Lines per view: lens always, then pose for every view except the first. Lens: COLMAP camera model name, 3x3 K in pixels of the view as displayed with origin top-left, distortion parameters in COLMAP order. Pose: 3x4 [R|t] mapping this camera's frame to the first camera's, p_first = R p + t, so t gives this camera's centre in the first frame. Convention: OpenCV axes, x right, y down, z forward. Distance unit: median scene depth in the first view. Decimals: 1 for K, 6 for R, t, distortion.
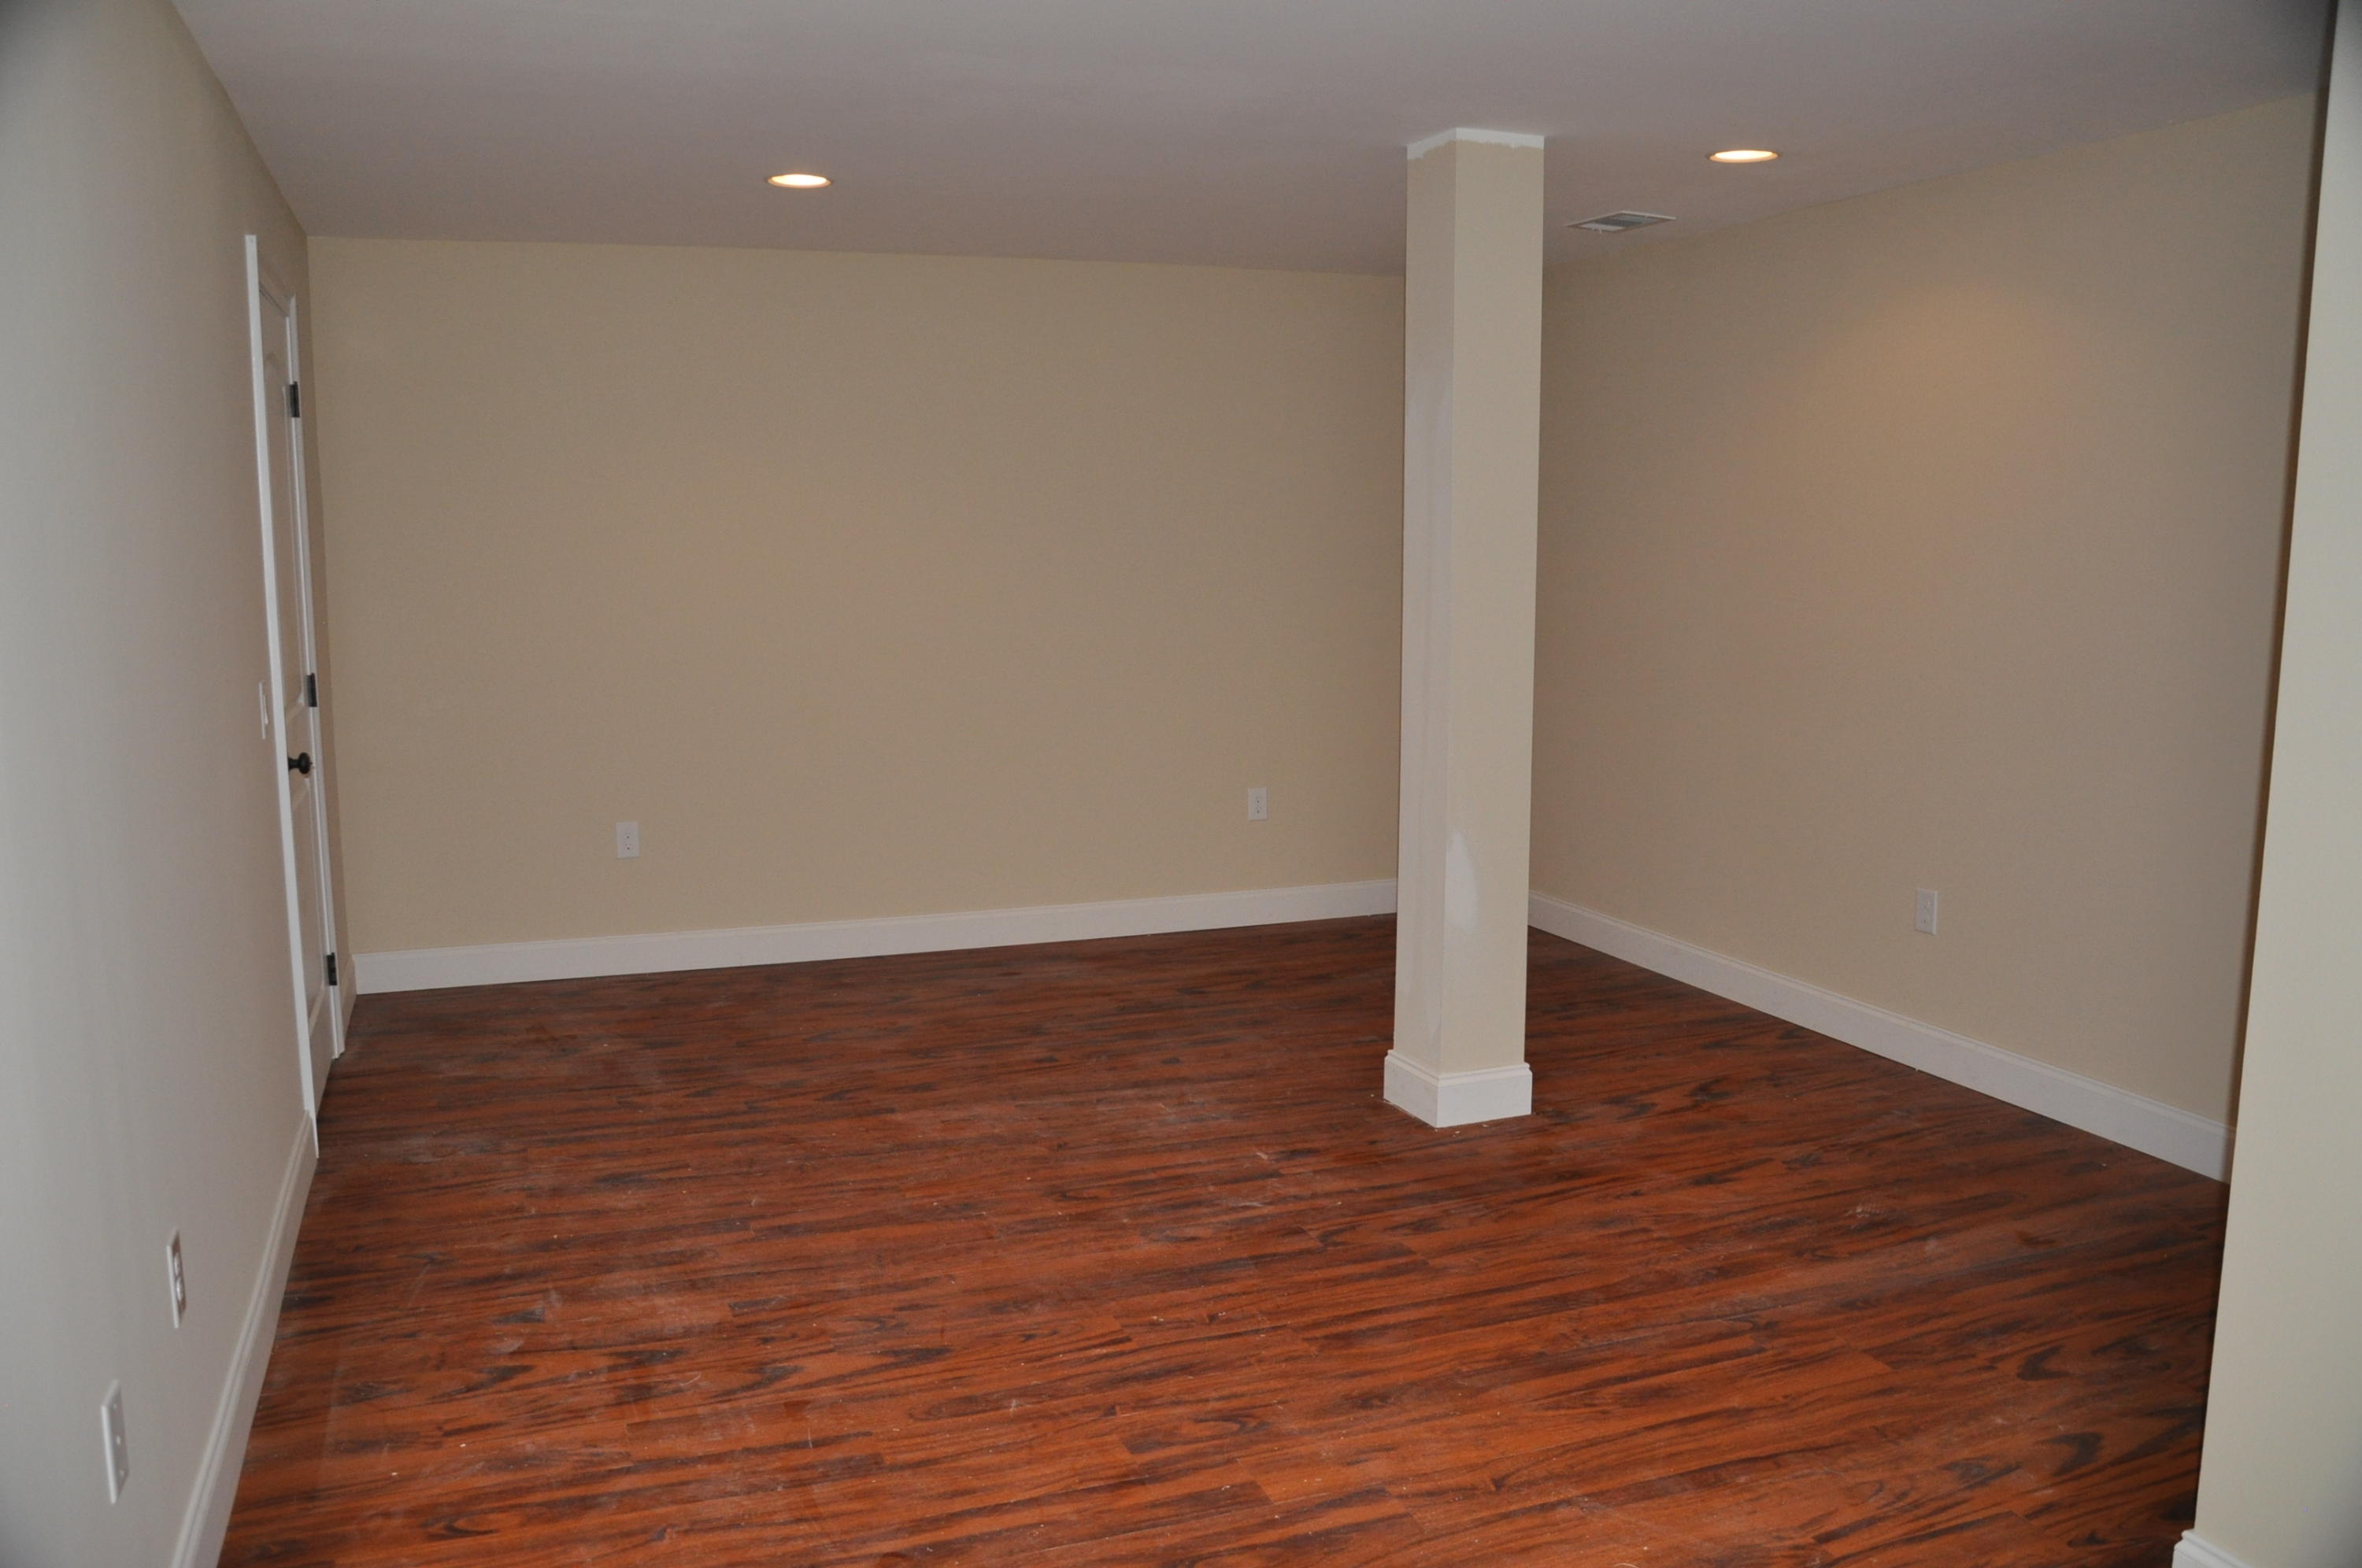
lens RADIAL K [[1866.3, 0, 1167.9], [0, 1866.3, 798.1], [0, 0, 1]] dist [-0.157026, 0.132678]
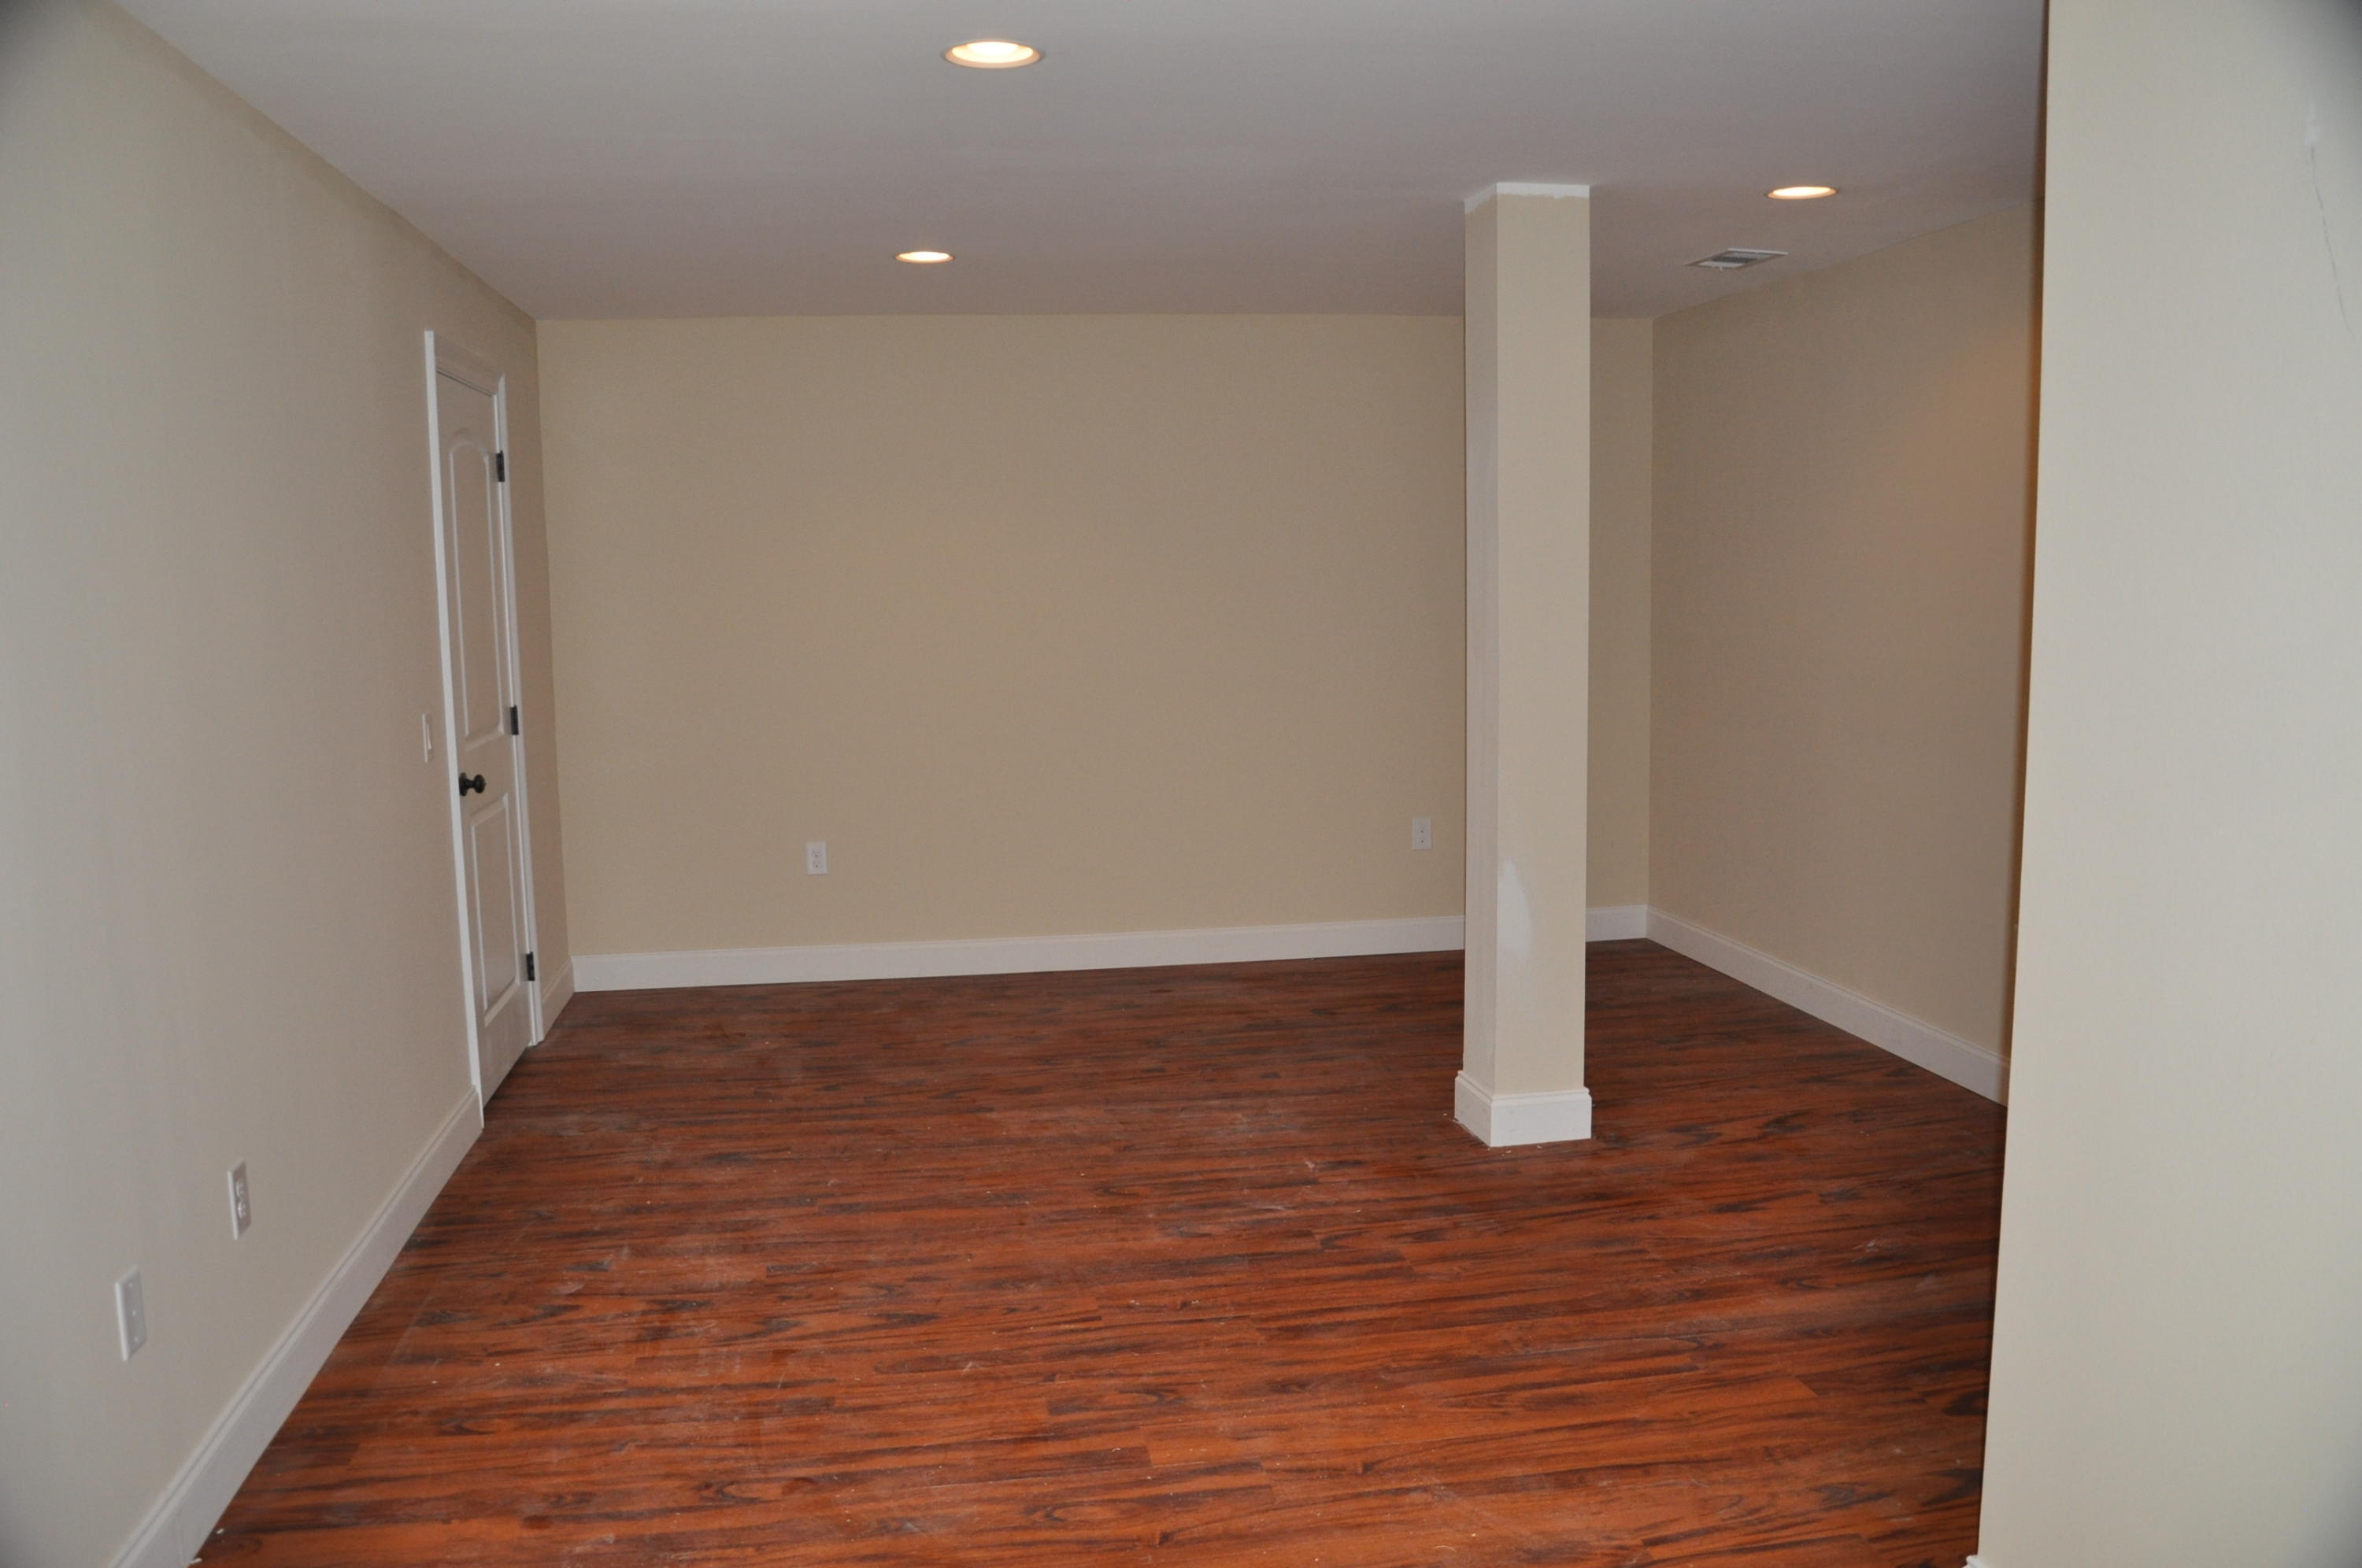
lens RADIAL K [[1866.3, 0, 1167.9], [0, 1866.3, 798.1], [0, 0, 1]] dist [-0.157026, 0.132678]
pose [[0.979965, 0.009320, -0.198953, 0.236308], [-0.012683, 0.999797, -0.015636, 0.003146], [0.198767, 0.017846, 0.979884, -0.065414]]
